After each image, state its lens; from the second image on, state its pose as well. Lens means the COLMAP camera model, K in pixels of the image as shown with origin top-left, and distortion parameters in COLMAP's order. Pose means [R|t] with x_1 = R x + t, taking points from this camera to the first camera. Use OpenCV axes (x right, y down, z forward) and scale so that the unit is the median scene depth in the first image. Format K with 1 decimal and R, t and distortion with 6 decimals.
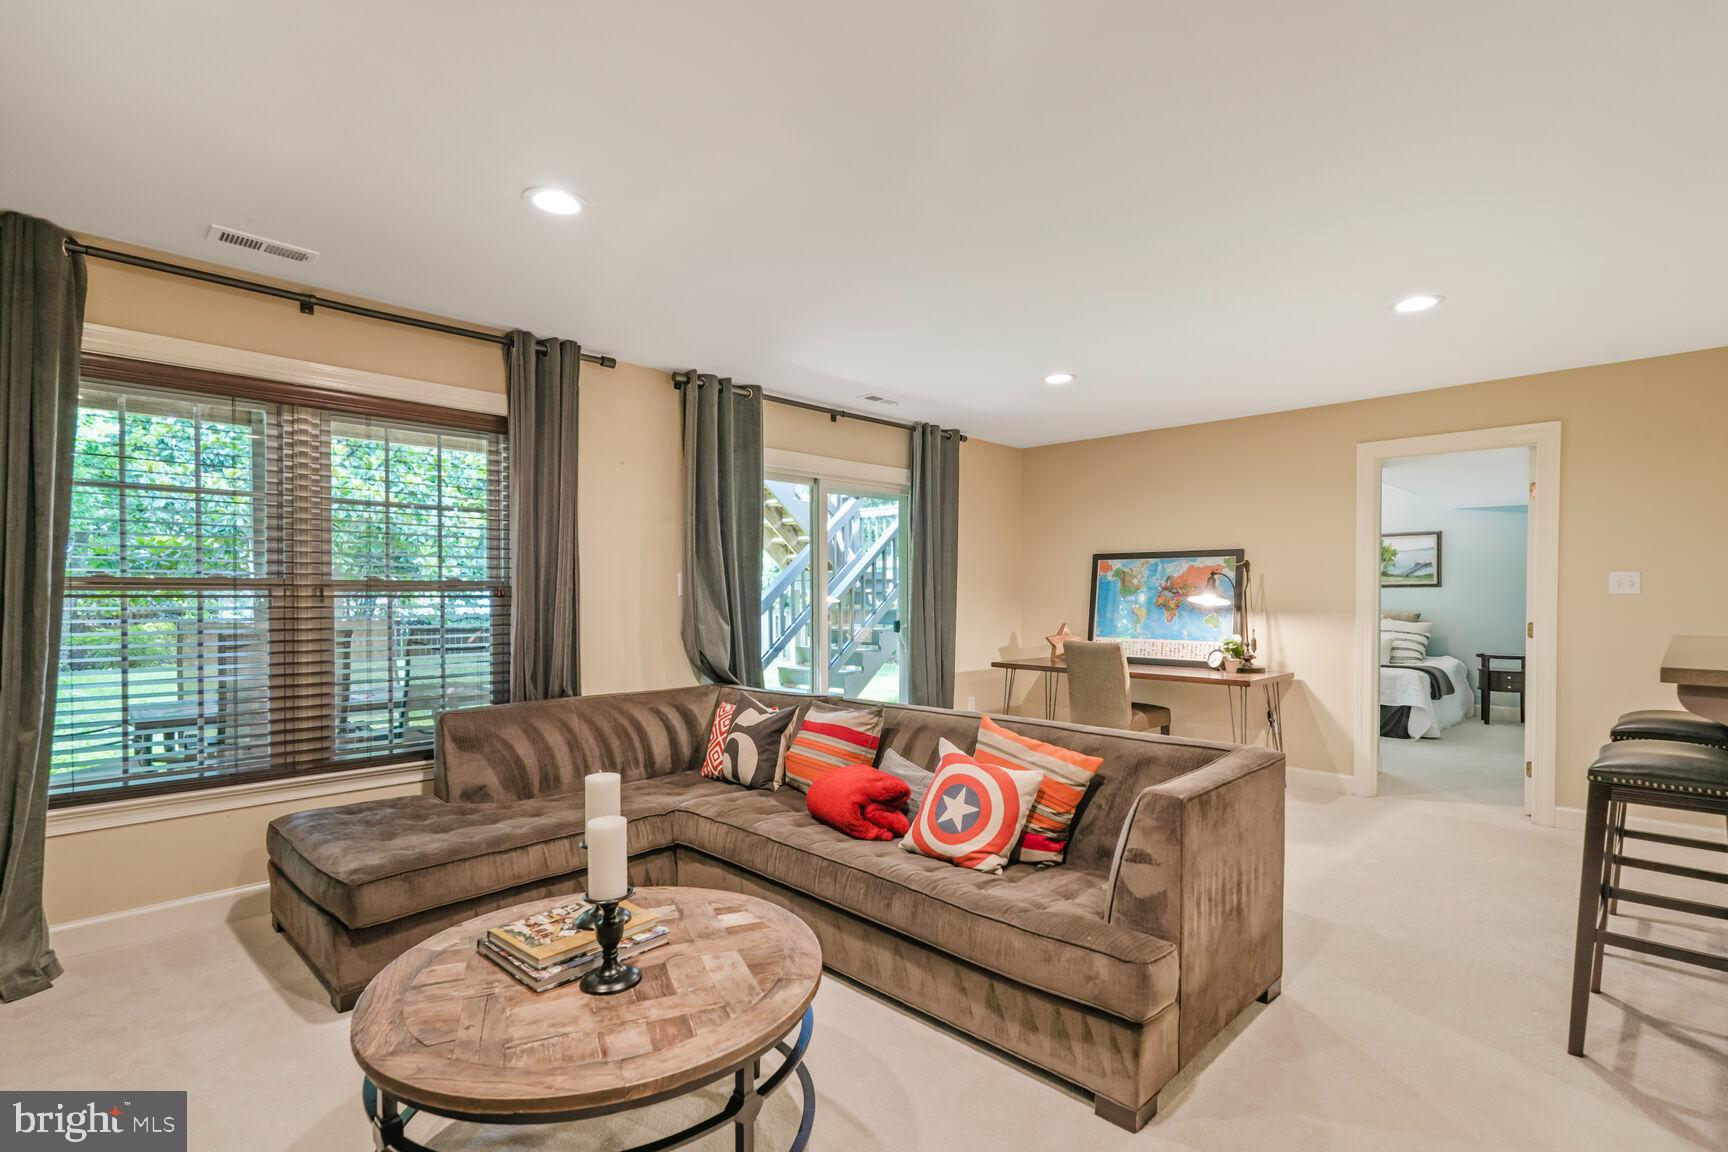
lens RADIAL K [[799.5, 0, 893.9], [0, 799.5, 599.3], [0, 0, 1]] dist [-0.000406, -0.000151]
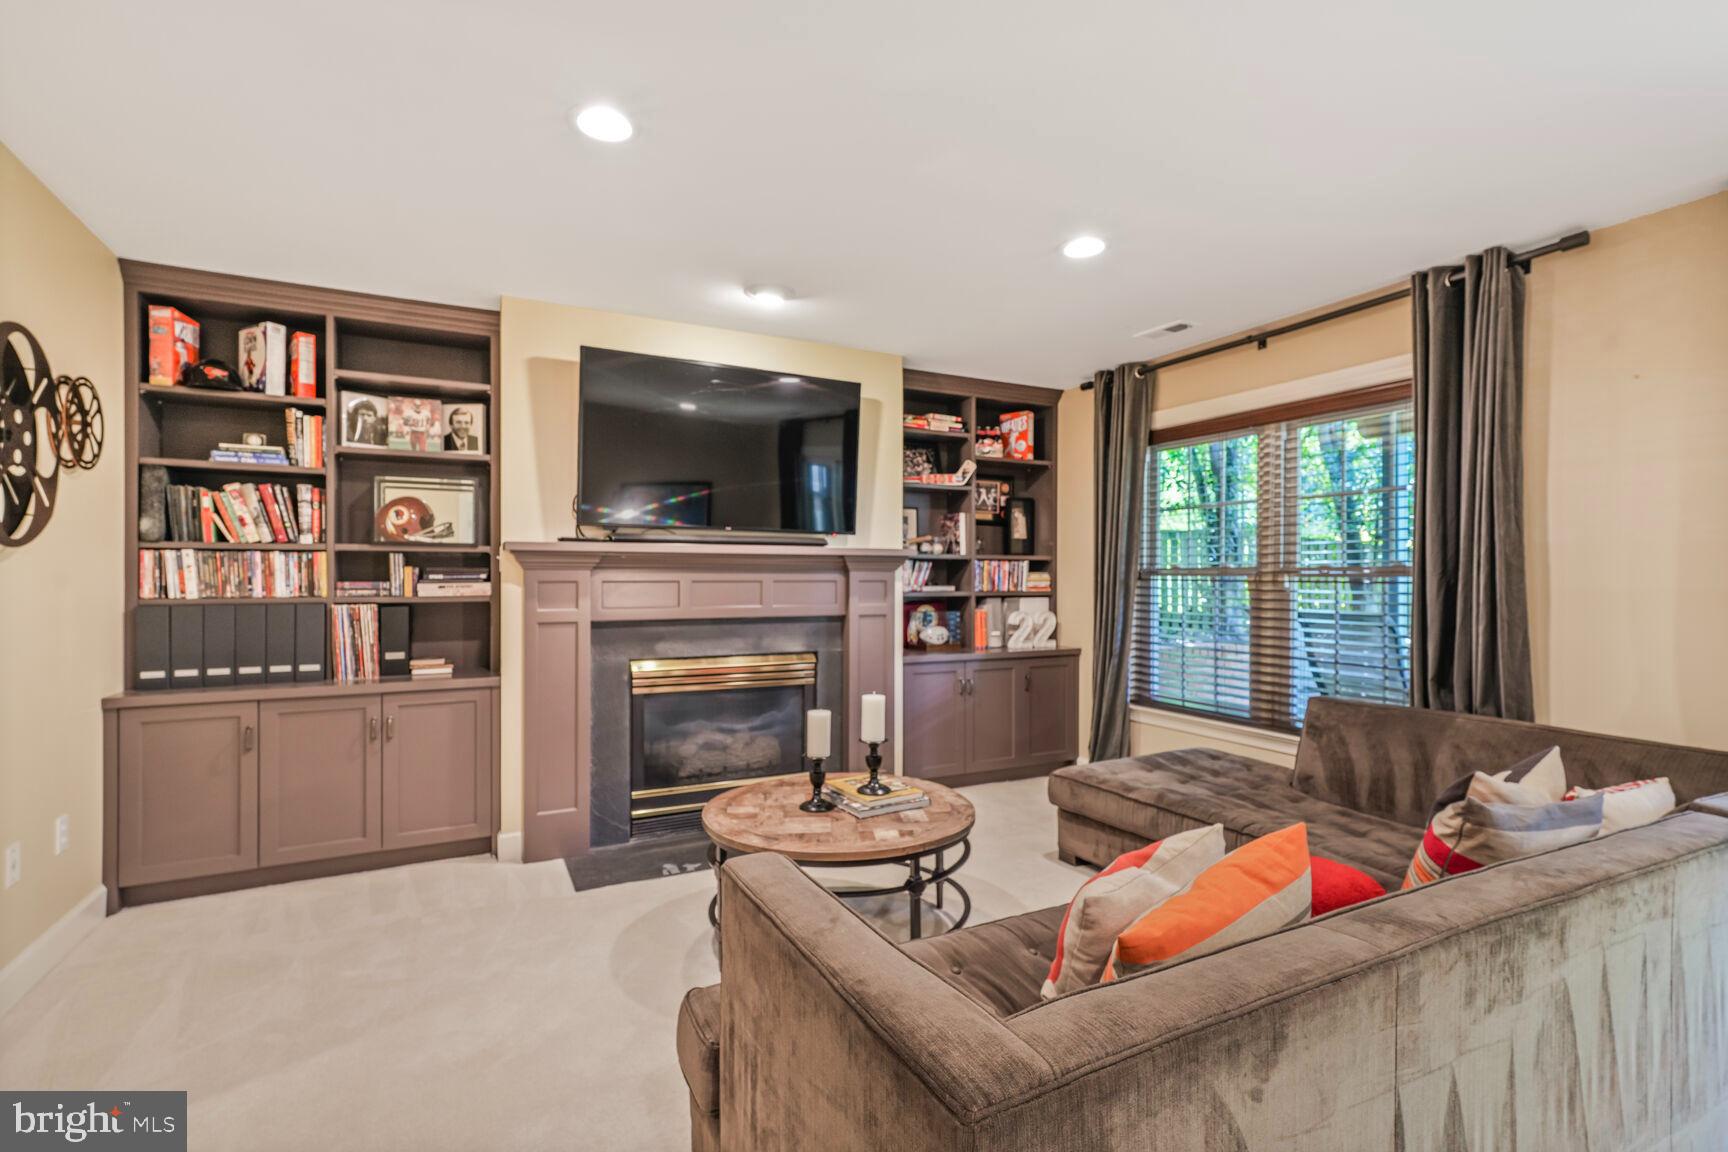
lens RADIAL K [[799.5, 0, 866.8], [0, 799.5, 578.8], [0, 0, 1]] dist [-0.000406, -0.000151]
pose [[-0.313939, -0.000962, -0.949443, 0.702560], [-0.011582, 0.999929, 0.002816, -0.004782], [0.949373, 0.011881, -0.313928, 0.944680]]
